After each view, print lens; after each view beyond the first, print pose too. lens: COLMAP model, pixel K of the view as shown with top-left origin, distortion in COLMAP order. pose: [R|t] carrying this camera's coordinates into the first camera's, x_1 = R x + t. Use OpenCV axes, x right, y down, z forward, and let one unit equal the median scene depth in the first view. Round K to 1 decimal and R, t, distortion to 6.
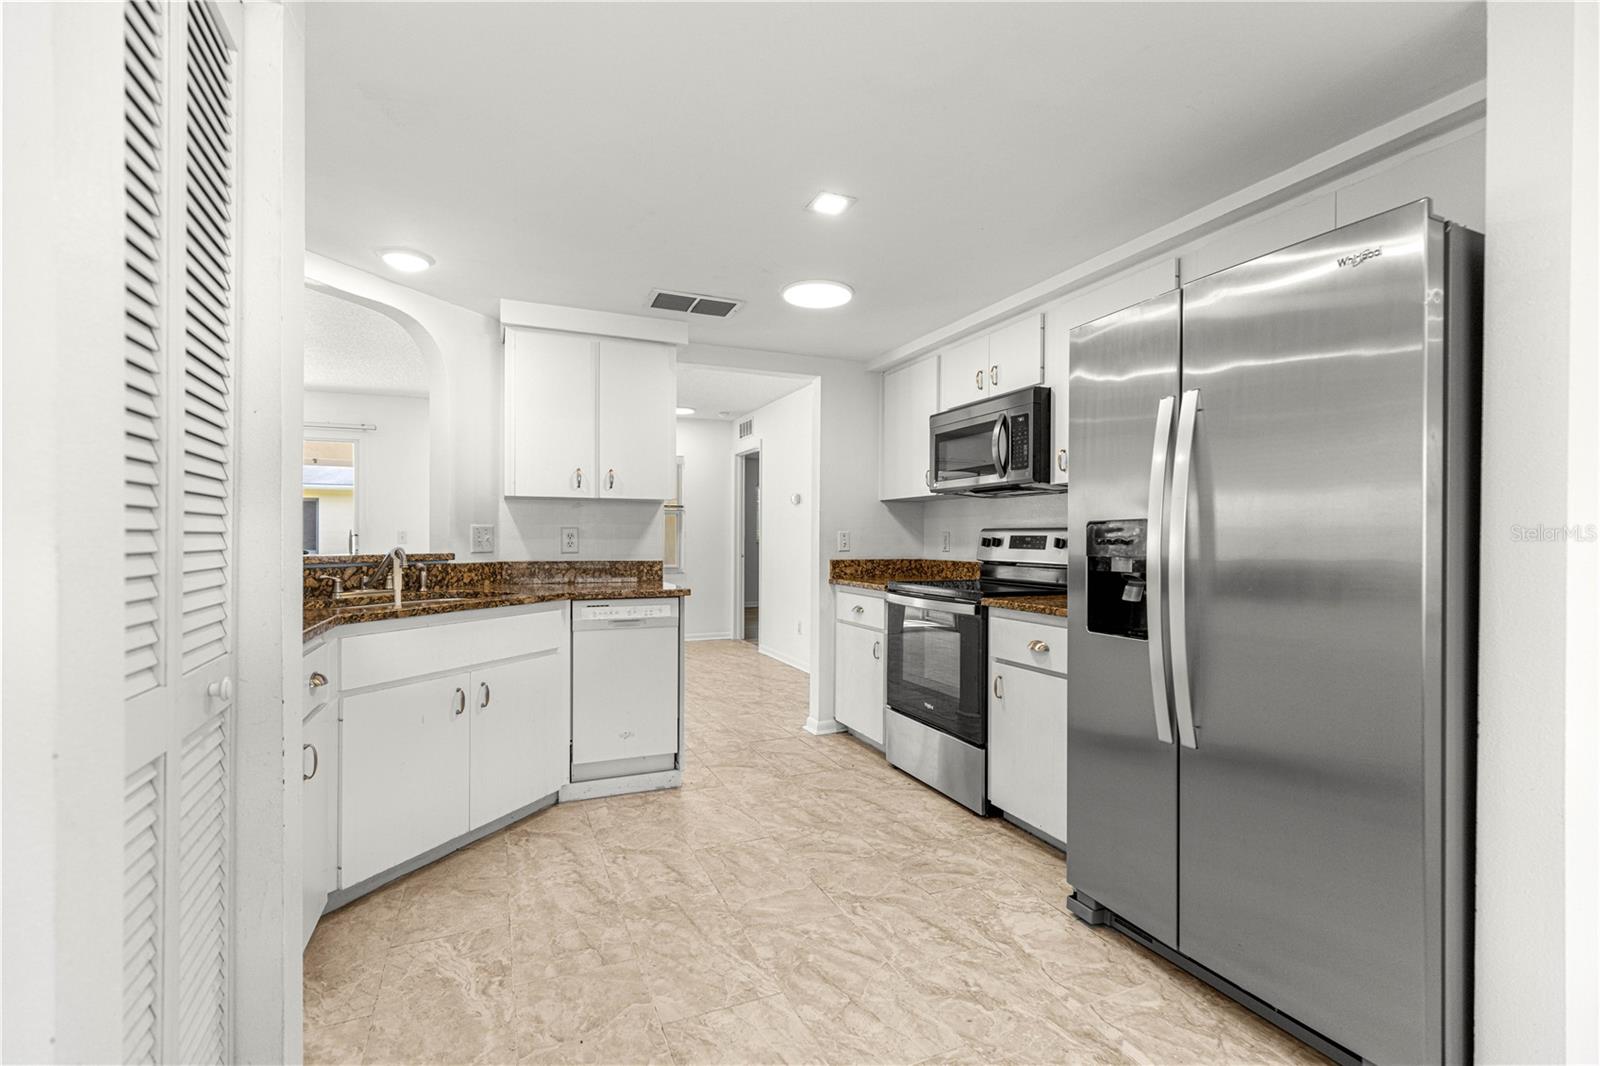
lens RADIAL K [[716.6, 0, 816.1], [0, 716.6, 534.7], [0, 0, 1]] dist [0.004317, -0.000311]
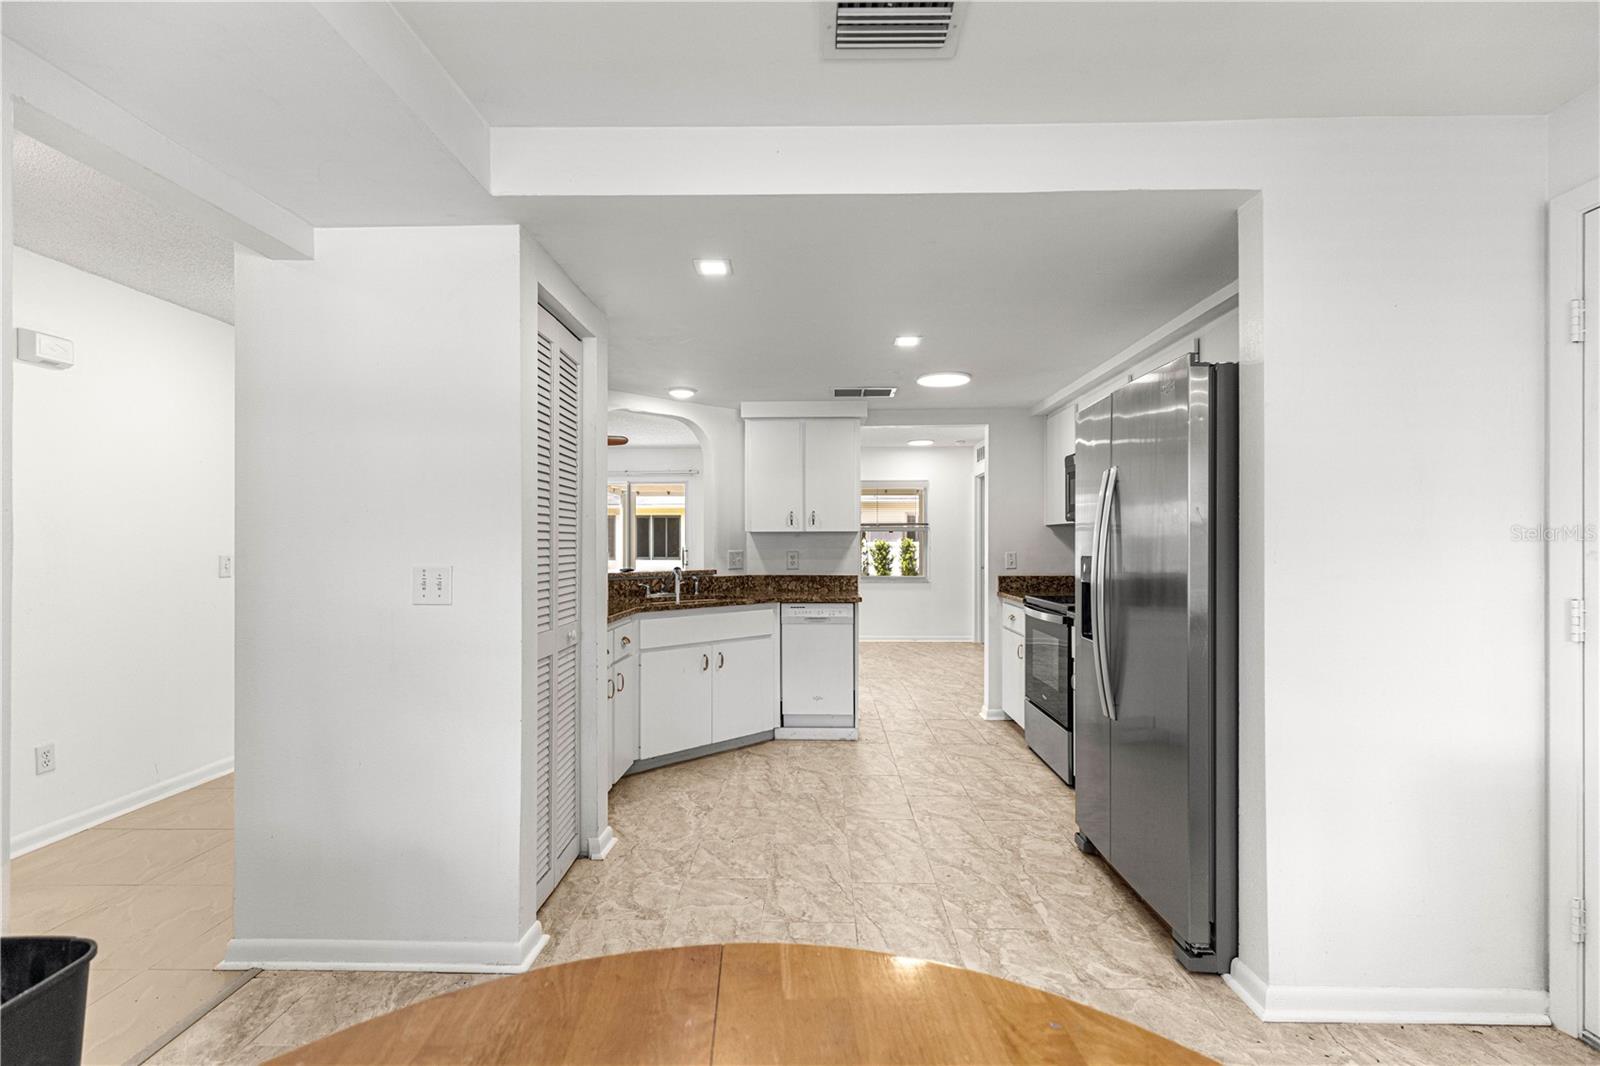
lens RADIAL K [[721.7, 0, 813.5], [0, 721.7, 531.2], [0, 0, 1]] dist [0.005363, -0.000457]
pose [[0.906711, -0.012132, -0.421577, 0.370454], [0.006825, 0.999877, -0.014095, -0.037002], [0.421697, 0.009903, 0.906683, -0.342862]]
